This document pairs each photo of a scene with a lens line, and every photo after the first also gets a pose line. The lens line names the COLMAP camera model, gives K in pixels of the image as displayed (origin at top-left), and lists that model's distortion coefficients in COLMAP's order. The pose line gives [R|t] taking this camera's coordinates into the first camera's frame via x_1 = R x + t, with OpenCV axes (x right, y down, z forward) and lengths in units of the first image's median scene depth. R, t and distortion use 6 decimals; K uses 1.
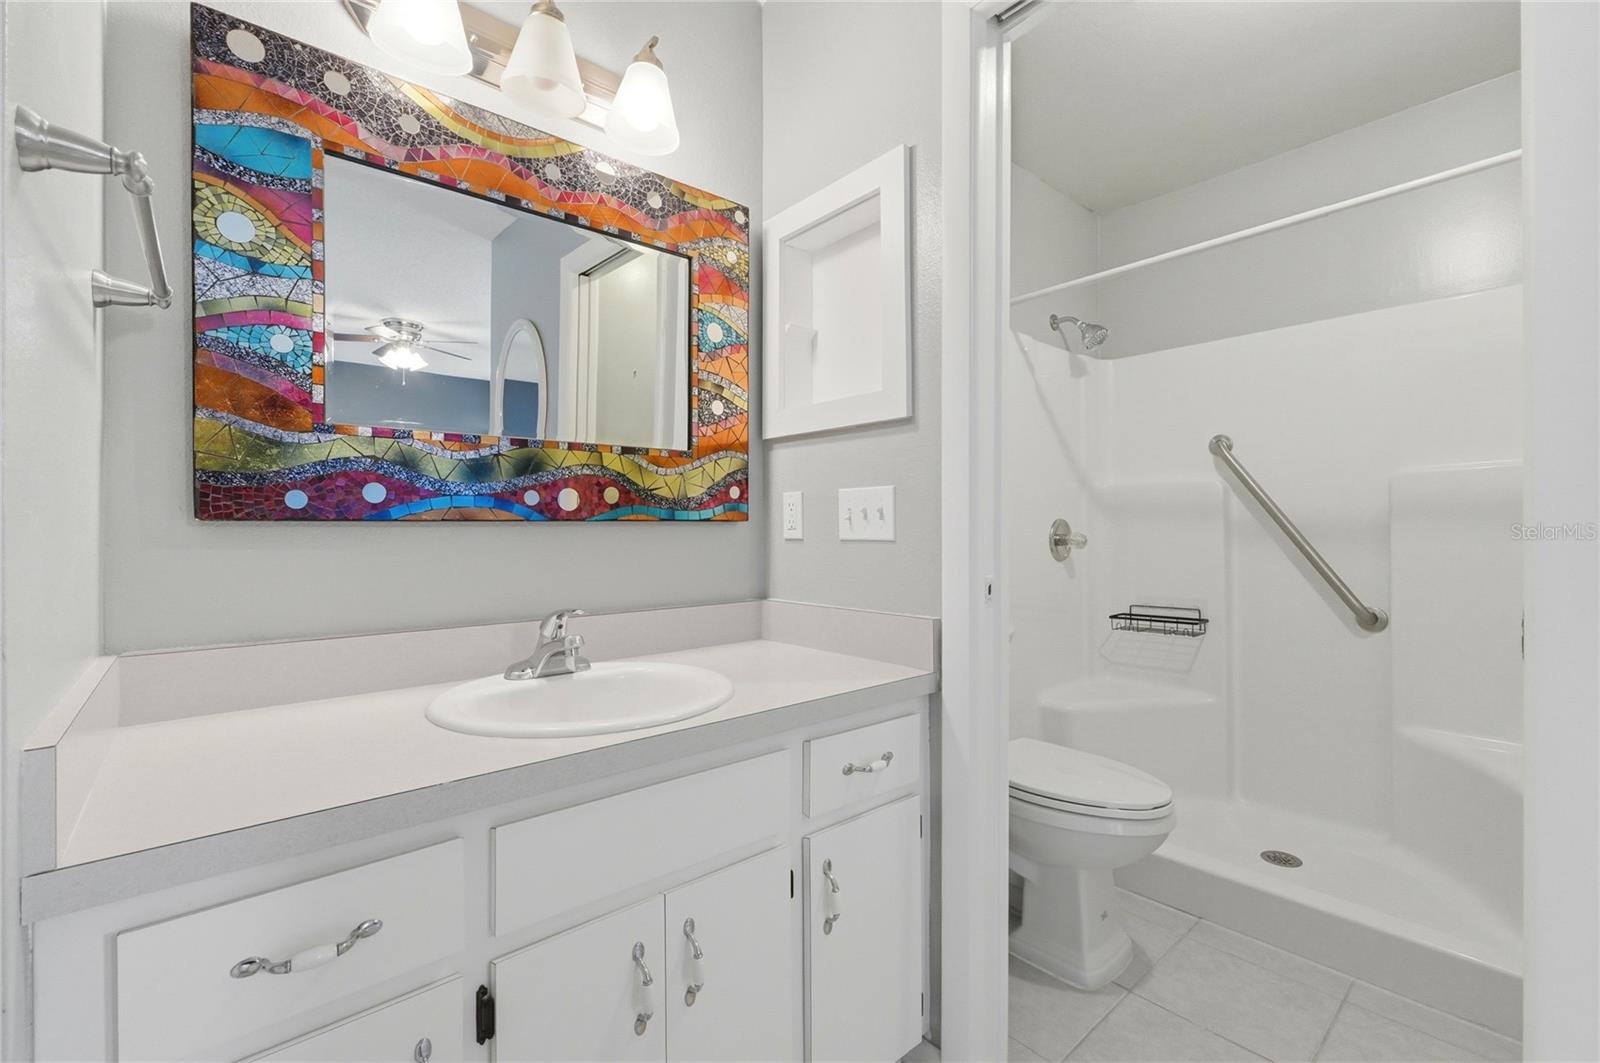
lens RADIAL K [[678.6, 0, 796.7], [0, 678.6, 528.3], [0, 0, 1]] dist [-0.001611, 0.000035]
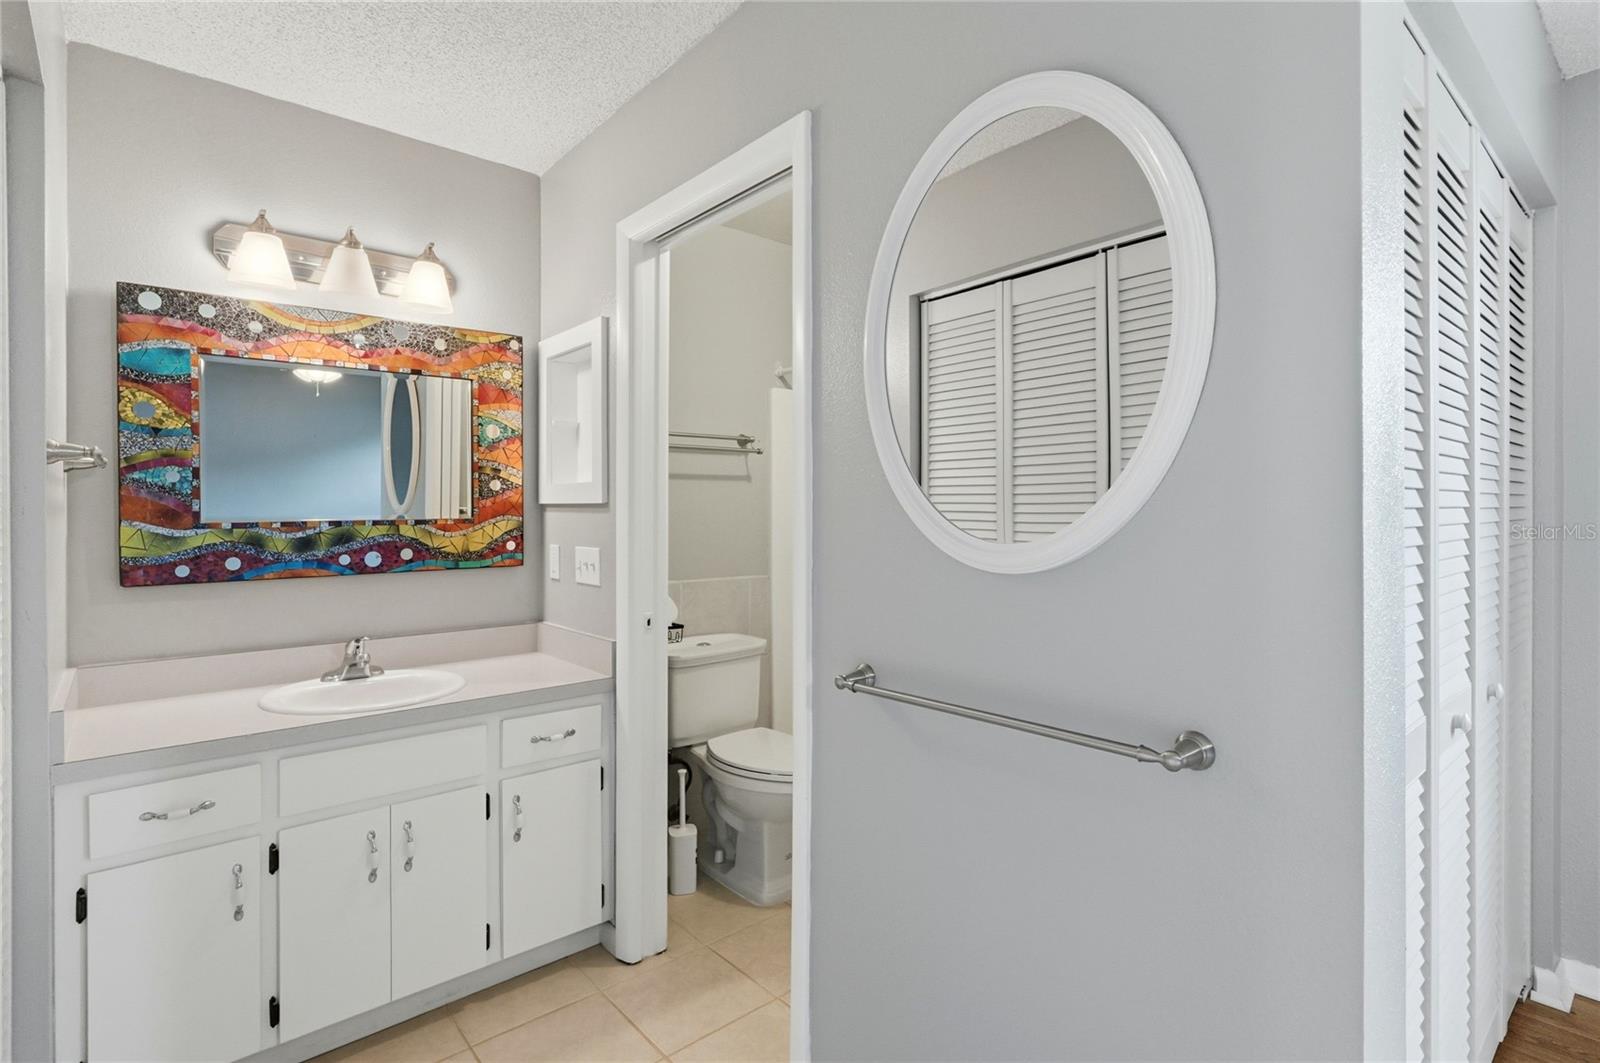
lens RADIAL K [[778.2, 0, 797.9], [0, 778.2, 511.3], [0, 0, 1]] dist [-0.001050, 0.000202]
pose [[0.999981, -0.000343, -0.006144, 0.650154], [0.000368, 0.999992, 0.003938, -0.166997], [0.006143, -0.003940, 0.999973, -0.742046]]
